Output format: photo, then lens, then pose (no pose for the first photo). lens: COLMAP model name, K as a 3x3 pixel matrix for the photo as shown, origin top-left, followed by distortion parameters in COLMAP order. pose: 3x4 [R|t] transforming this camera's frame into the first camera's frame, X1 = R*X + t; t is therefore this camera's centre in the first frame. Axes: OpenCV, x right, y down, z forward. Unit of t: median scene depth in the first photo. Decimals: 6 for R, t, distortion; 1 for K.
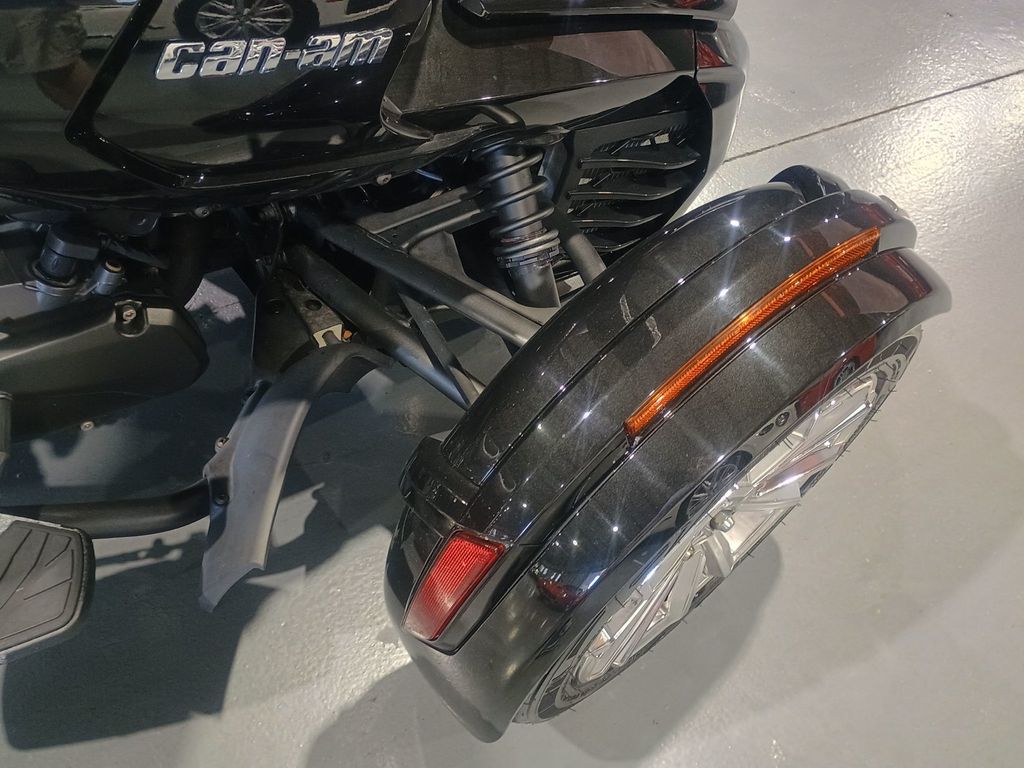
lens RADIAL K [[832.3, 0, 490.8], [0, 832.3, 385.0], [0, 0, 1]] dist [0.128290, -0.527553]
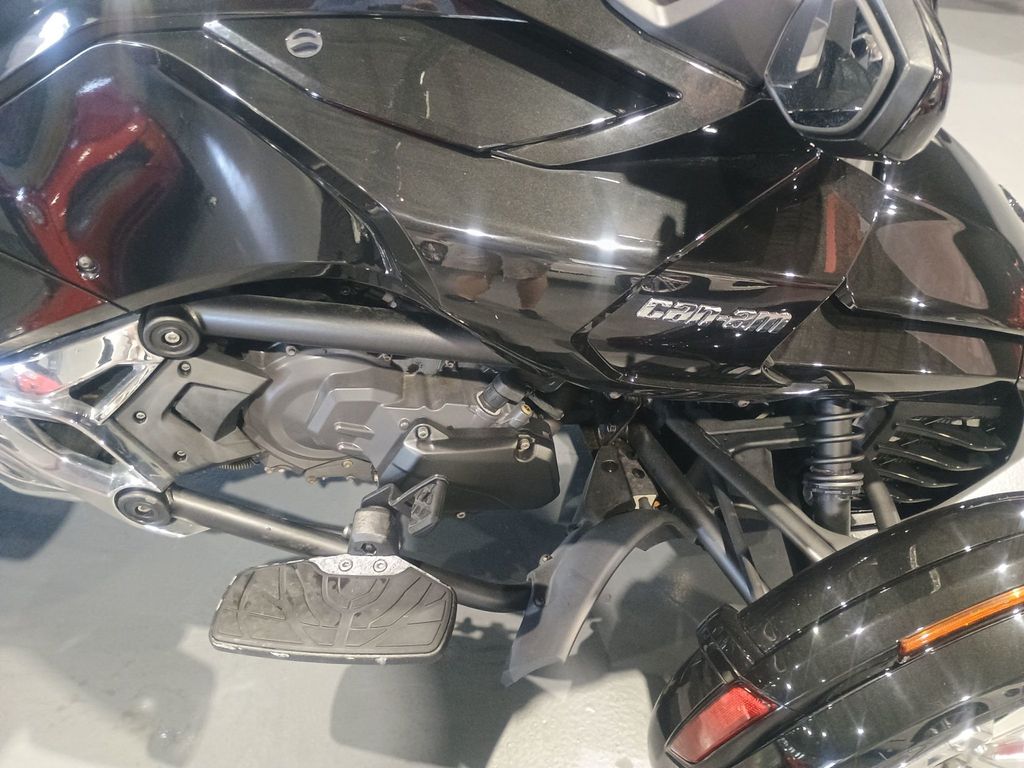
lens RADIAL K [[864.5, 0, 512.0], [0, 864.5, 384.0], [0, 0, 1]] dist [0.038176, -0.056569]
pose [[0.929153, 0.258958, -0.263846, -0.093357], [-0.305918, 0.939285, -0.155430, 0.040759], [0.207576, 0.225134, 0.951959, -0.318808]]
